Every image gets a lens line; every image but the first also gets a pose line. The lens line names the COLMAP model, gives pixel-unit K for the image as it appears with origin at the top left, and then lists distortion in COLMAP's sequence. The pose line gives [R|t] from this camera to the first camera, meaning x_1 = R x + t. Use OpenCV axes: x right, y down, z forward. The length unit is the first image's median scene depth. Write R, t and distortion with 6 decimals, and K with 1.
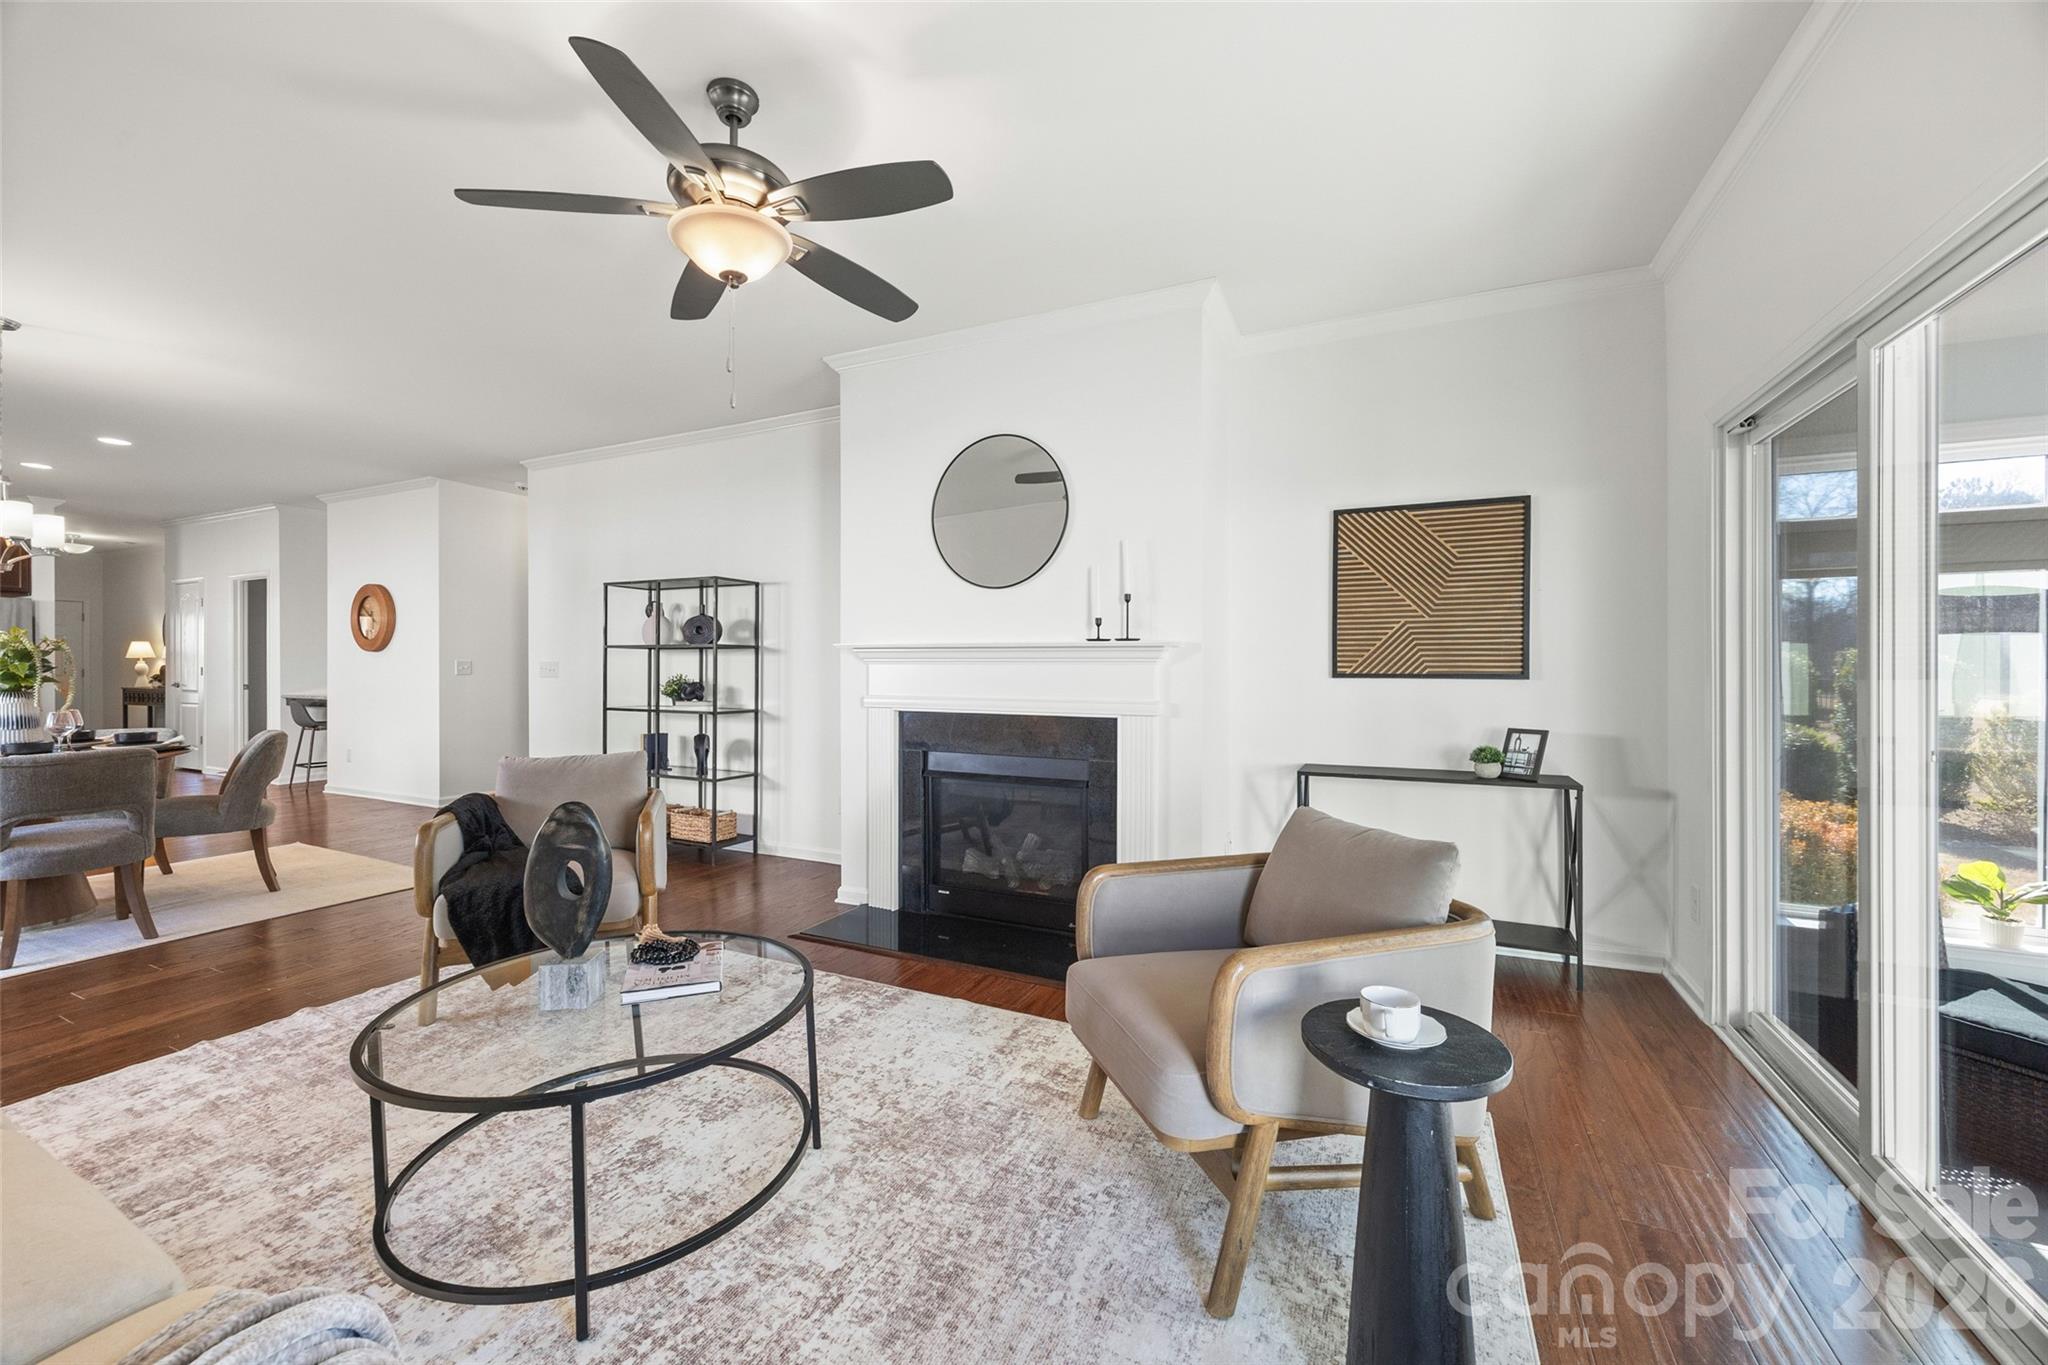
lens RADIAL K [[792.2, 0, 1026.1], [0, 792.2, 674.6], [0, 0, 1]] dist [-0.001091, 0.000263]
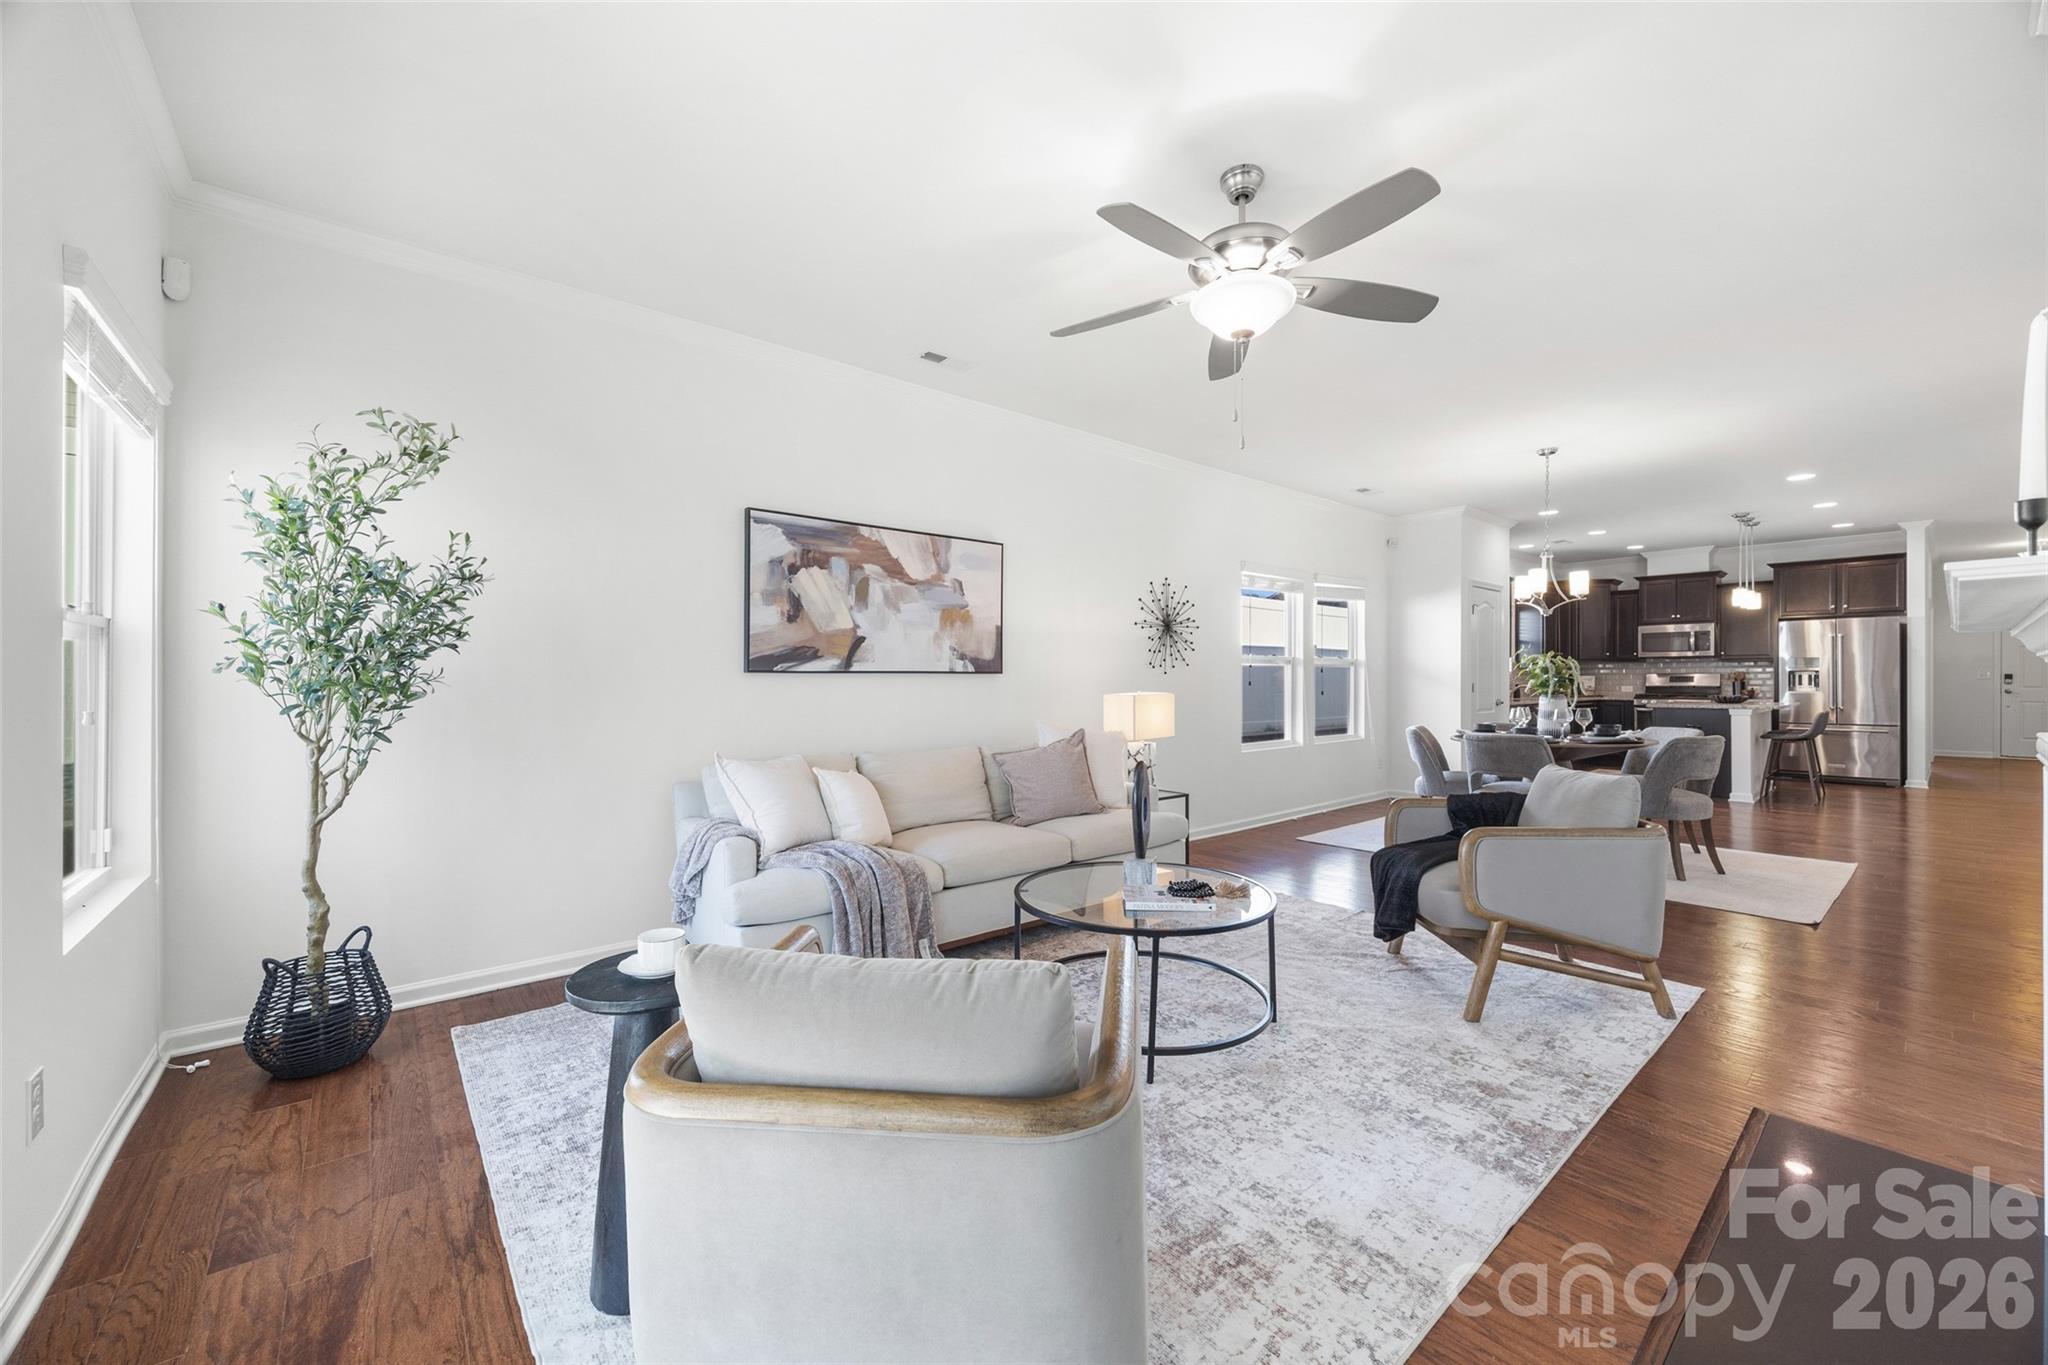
lens RADIAL K [[792.2, 0, 1026.1], [0, 792.2, 674.6], [0, 0, 1]] dist [-0.001091, 0.000263]
pose [[-0.425291, -0.008979, -0.905012, 0.727401], [-0.002516, 0.999959, -0.008739, 0.000311], [0.905053, -0.001439, -0.425296, 1.094255]]
